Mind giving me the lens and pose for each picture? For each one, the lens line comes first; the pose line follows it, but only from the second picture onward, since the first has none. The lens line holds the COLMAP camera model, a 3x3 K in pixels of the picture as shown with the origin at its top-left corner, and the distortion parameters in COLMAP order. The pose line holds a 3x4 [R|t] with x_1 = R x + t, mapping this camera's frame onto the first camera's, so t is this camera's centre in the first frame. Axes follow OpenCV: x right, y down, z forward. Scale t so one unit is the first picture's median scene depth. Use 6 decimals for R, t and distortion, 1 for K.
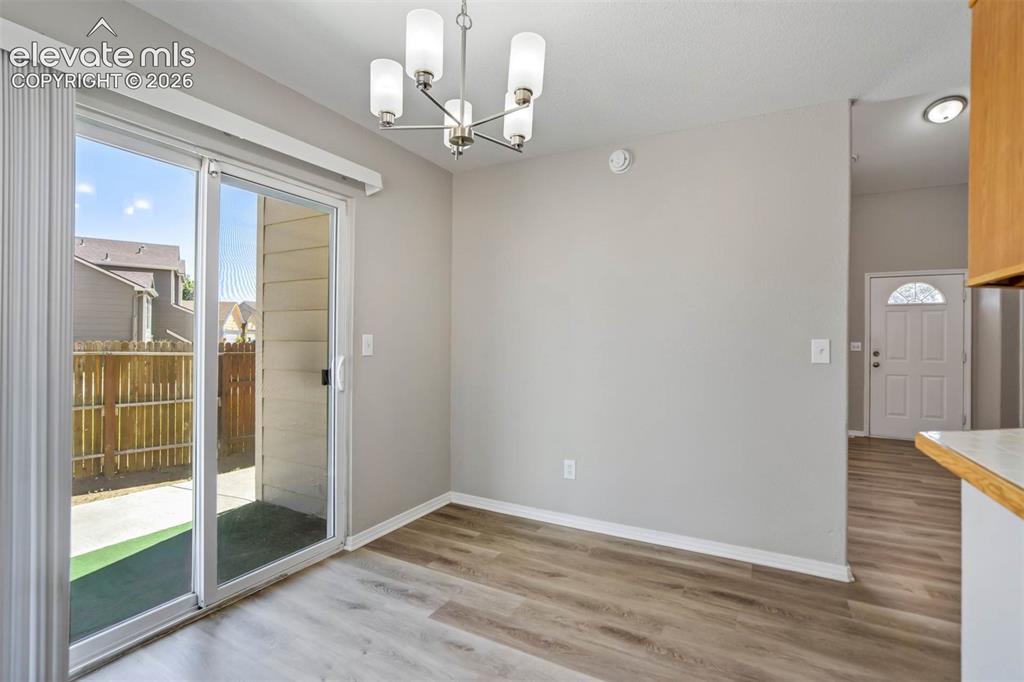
lens RADIAL K [[477.2, 0, 512.0], [0, 477.2, 341.0], [0, 0, 1]] dist [0.002540, 0.000774]
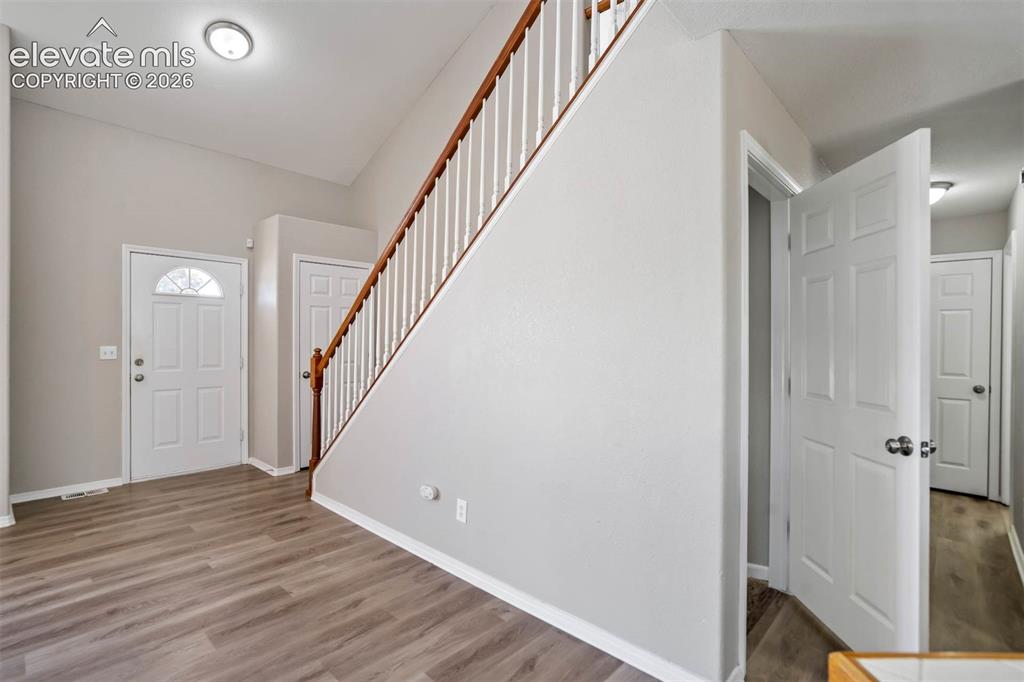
lens RADIAL K [[475.3, 0, 512.0], [0, 475.3, 341.0], [0, 0, 1]] dist [-0.013300, 0.000610]
pose [[0.247501, -0.012251, 0.968810, 0.230429], [-0.006864, 0.999873, 0.014397, -0.018125], [-0.968863, -0.010213, 0.247385, 0.303077]]
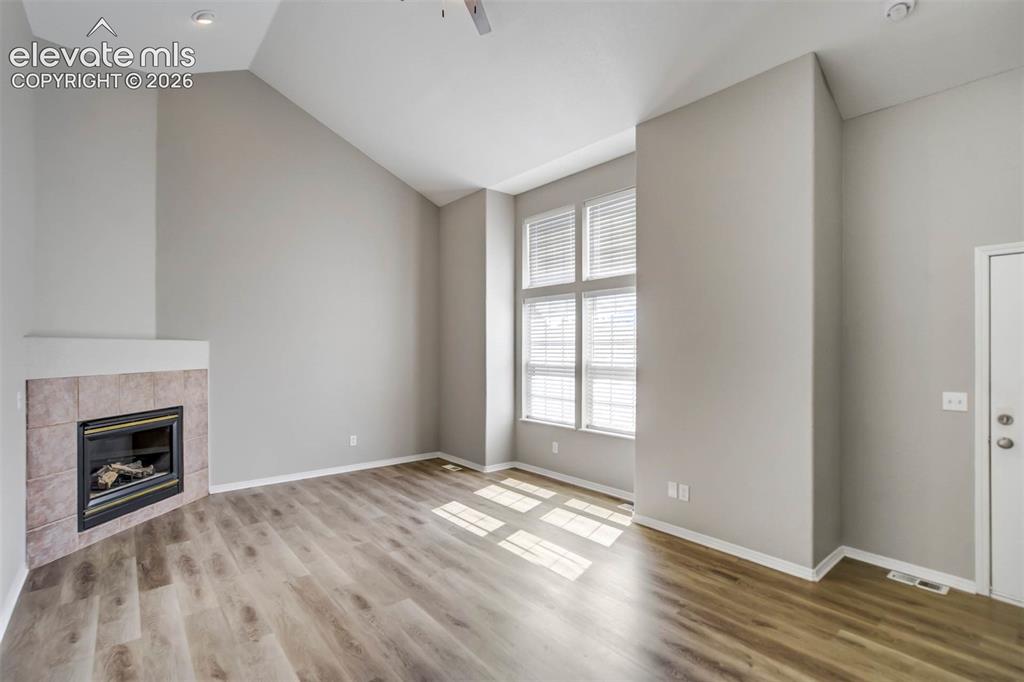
lens RADIAL K [[471.6, 0, 513.0], [0, 471.6, 349.7], [0, 0, 1]] dist [0.020310, -0.000044]
pose [[0.929589, -0.011573, -0.368416, 0.494146], [0.012201, 0.999925, -0.000627, -0.046923], [0.368396, -0.003913, 0.929661, 0.392317]]
